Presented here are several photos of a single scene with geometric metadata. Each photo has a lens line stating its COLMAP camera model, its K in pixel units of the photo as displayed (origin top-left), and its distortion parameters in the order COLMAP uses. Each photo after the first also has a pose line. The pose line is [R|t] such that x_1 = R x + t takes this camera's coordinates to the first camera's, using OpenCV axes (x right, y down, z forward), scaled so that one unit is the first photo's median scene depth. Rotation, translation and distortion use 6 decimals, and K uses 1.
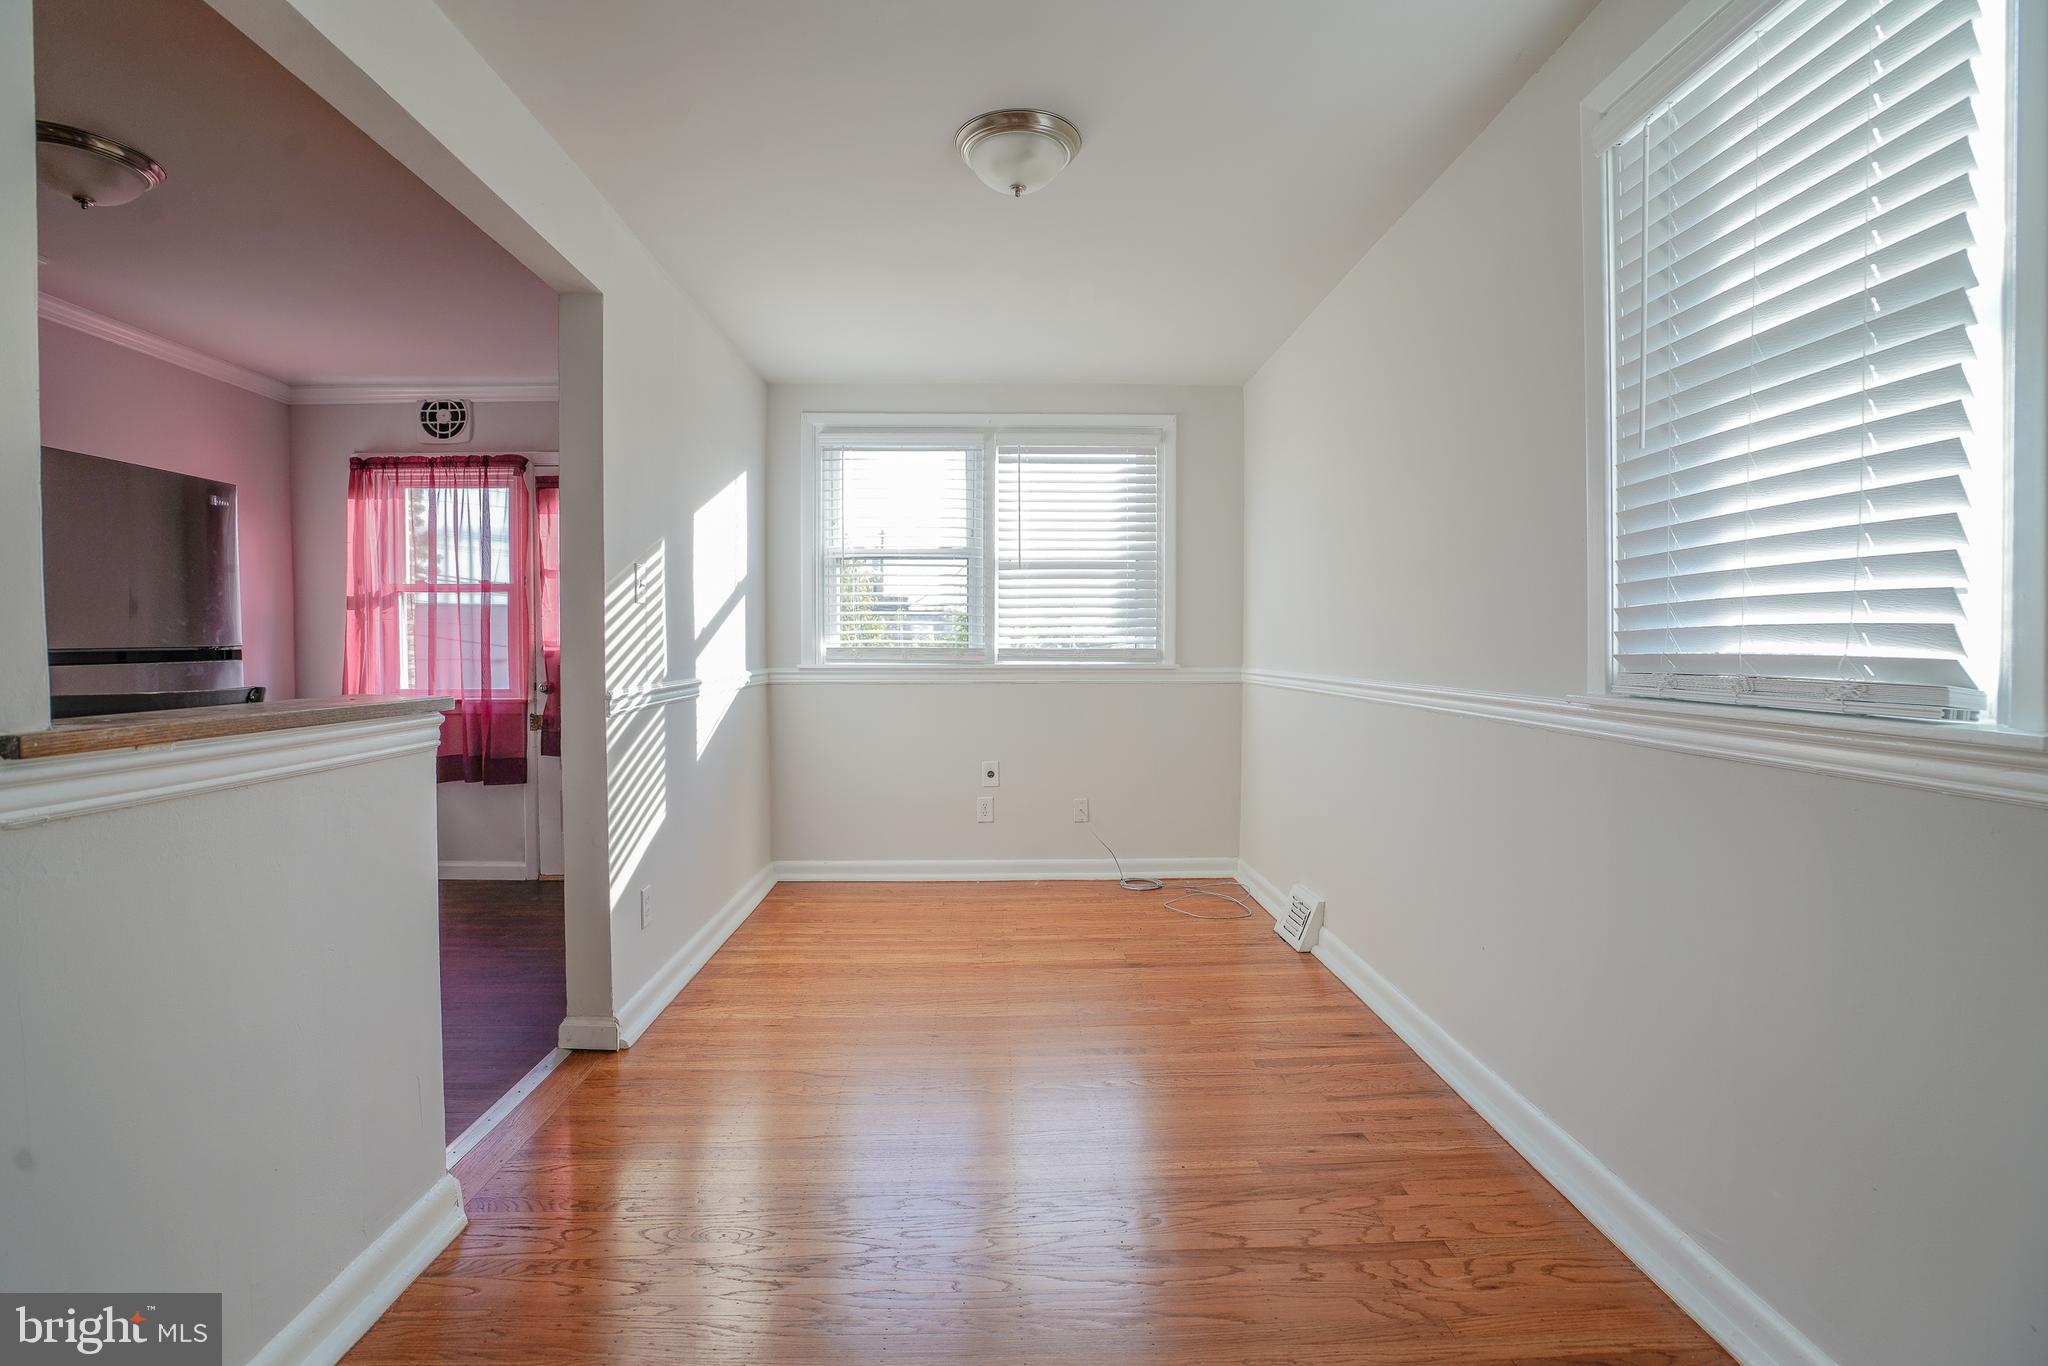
lens RADIAL K [[945.4, 0, 1016.2], [0, 945.4, 657.4], [0, 0, 1]] dist [-0.044452, 0.000456]
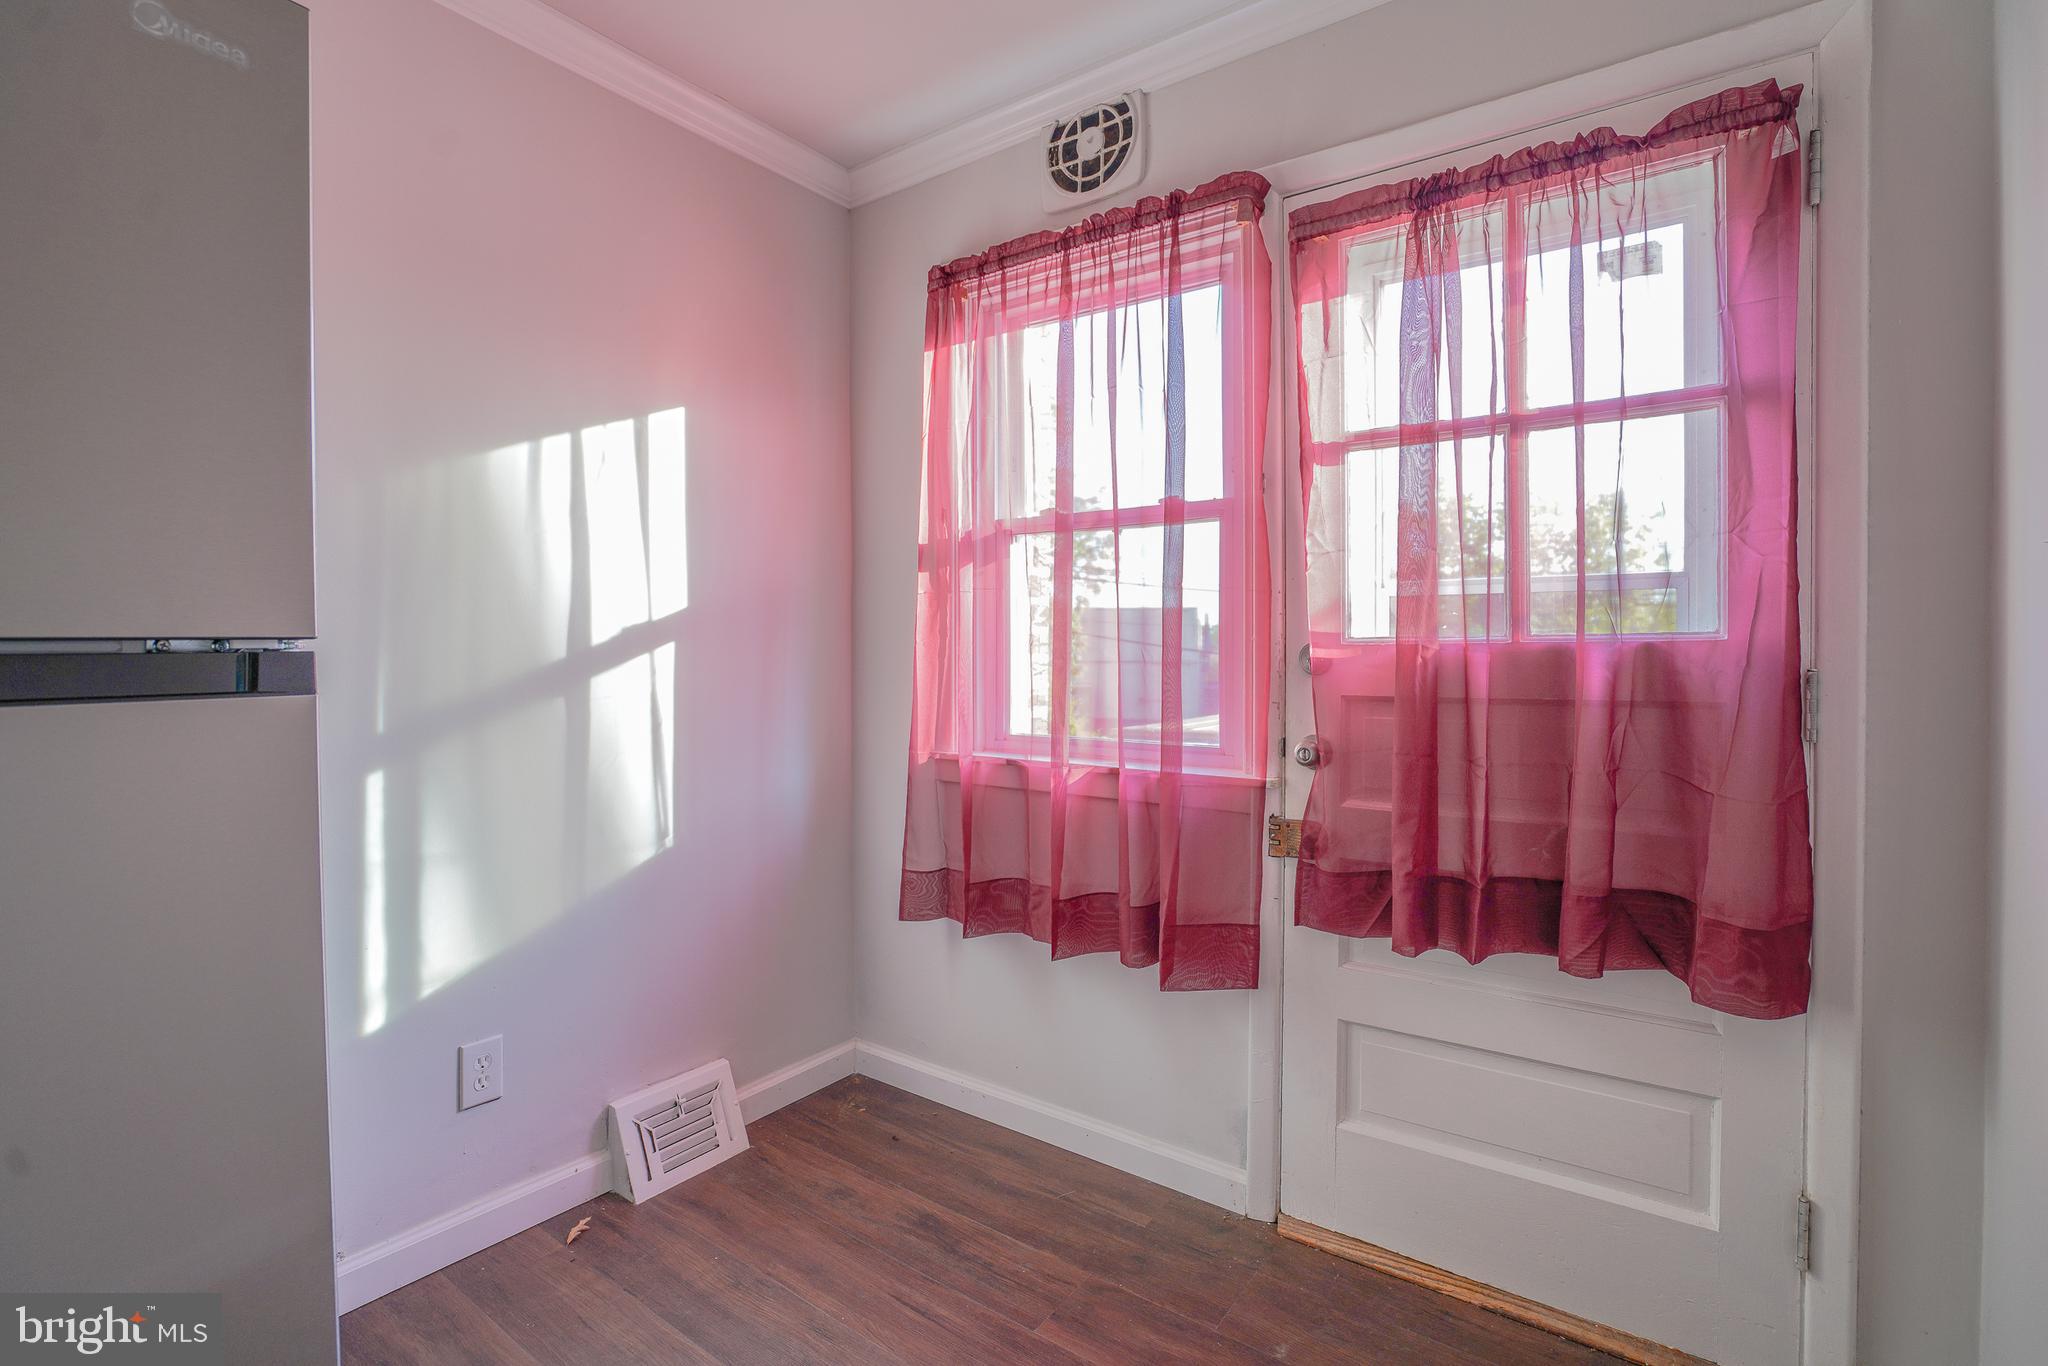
lens RADIAL K [[945.4, 0, 1020.3], [0, 945.4, 665.3], [0, 0, 1]] dist [-0.044452, 0.000456]
pose [[0.785990, 0.014994, -0.618058, -0.357462], [-0.014551, 0.999878, 0.005753, -0.004518], [0.618068, 0.004472, 0.786112, 0.619164]]
